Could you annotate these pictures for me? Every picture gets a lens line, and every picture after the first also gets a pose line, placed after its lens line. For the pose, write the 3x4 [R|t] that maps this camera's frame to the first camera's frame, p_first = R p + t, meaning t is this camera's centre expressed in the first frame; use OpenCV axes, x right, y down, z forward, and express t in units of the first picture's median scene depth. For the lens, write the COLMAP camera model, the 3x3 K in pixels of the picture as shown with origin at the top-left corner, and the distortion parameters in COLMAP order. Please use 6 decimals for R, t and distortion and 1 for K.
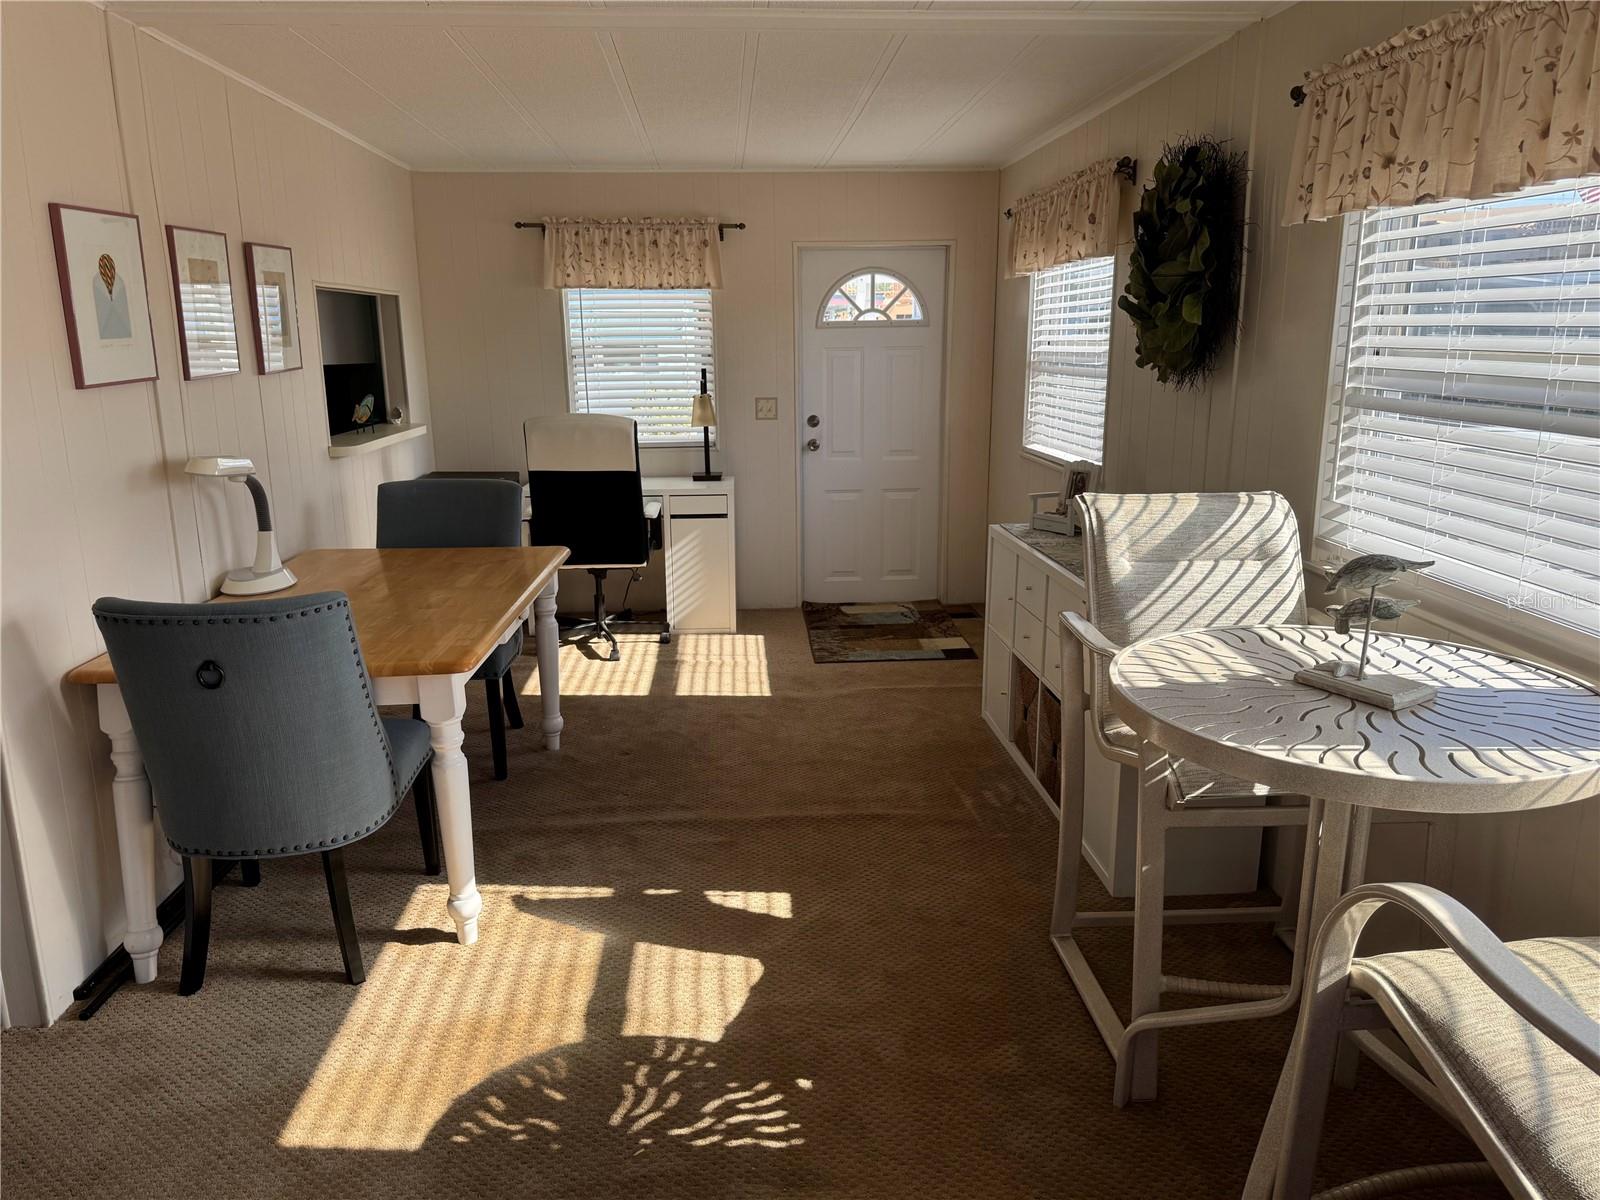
lens RADIAL K [[1141.6, 0, 800.0], [0, 1141.6, 600.0], [0, 0, 1]] dist [0.076798, -0.093091]
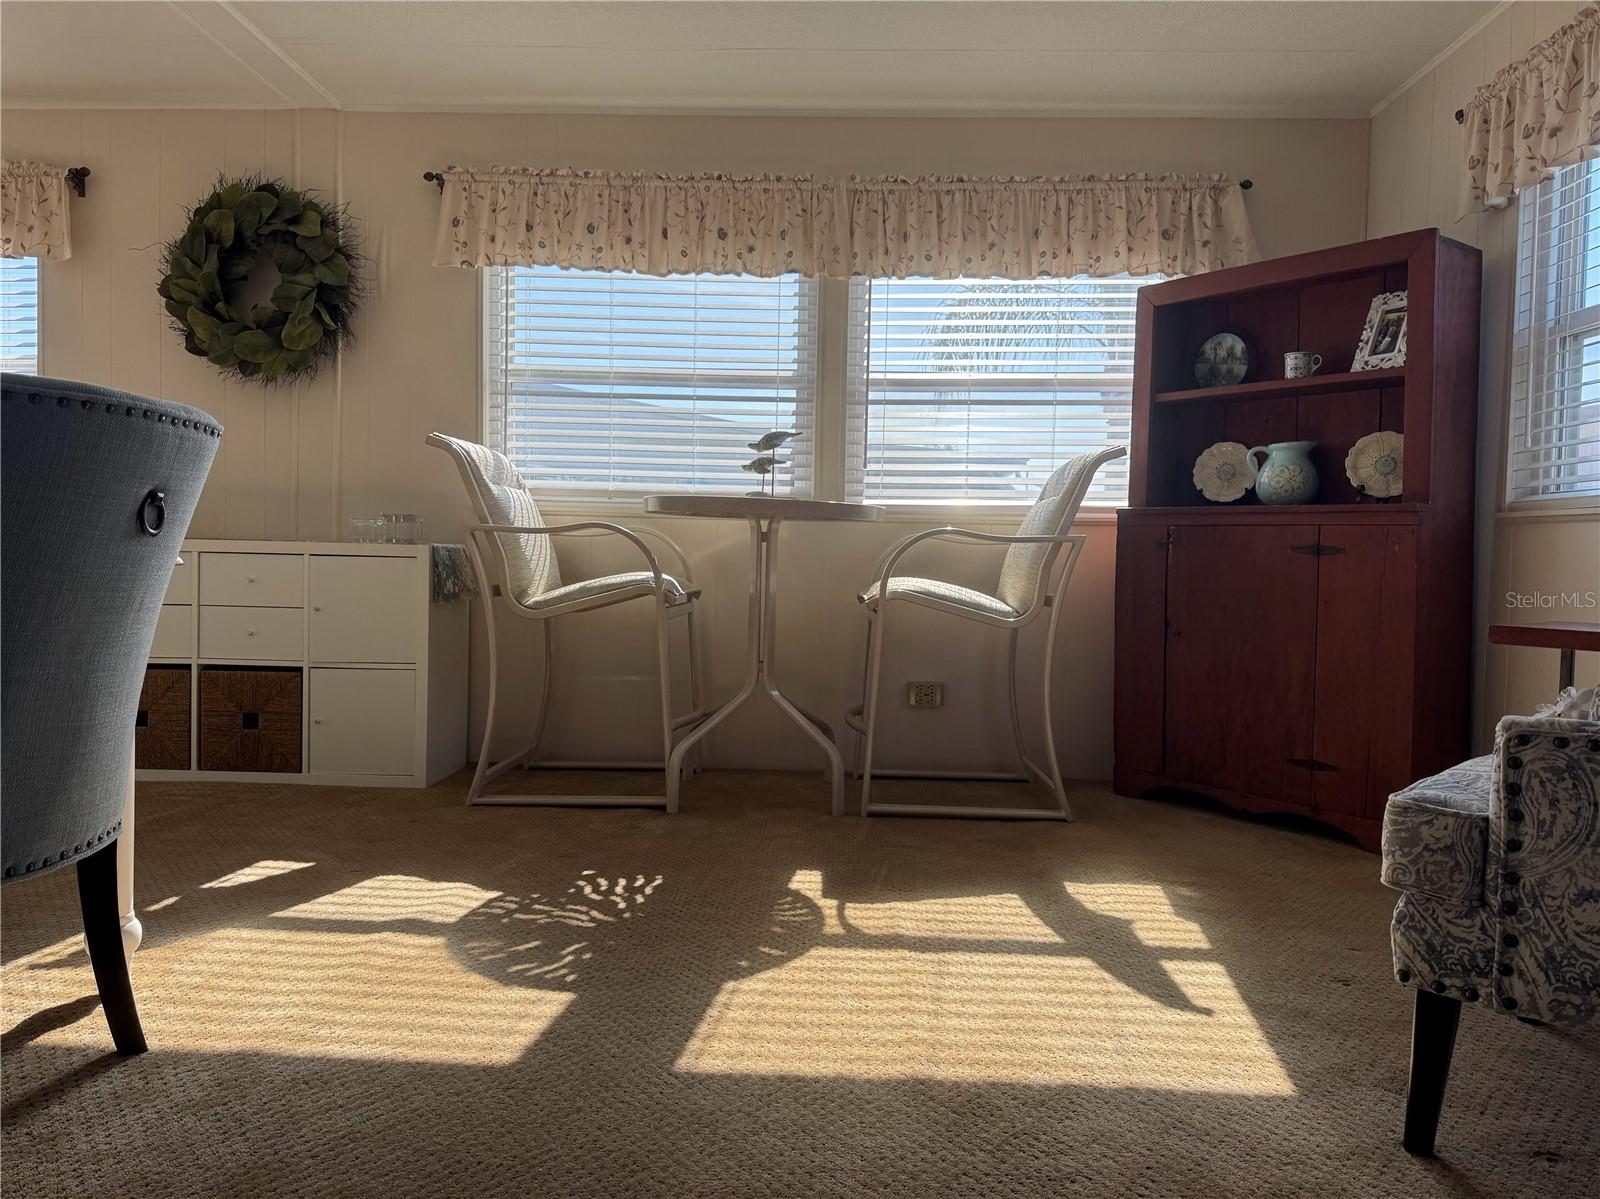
lens RADIAL K [[1138.1, 0, 802.8], [0, 1138.1, 589.4], [0, 0, 1]] dist [0.052736, -0.055120]
pose [[0.086646, -0.020126, 0.996036, -1.097435], [0.210617, 0.977568, 0.001431, 0.179787], [-0.973721, 0.209658, 0.088941, 0.614425]]
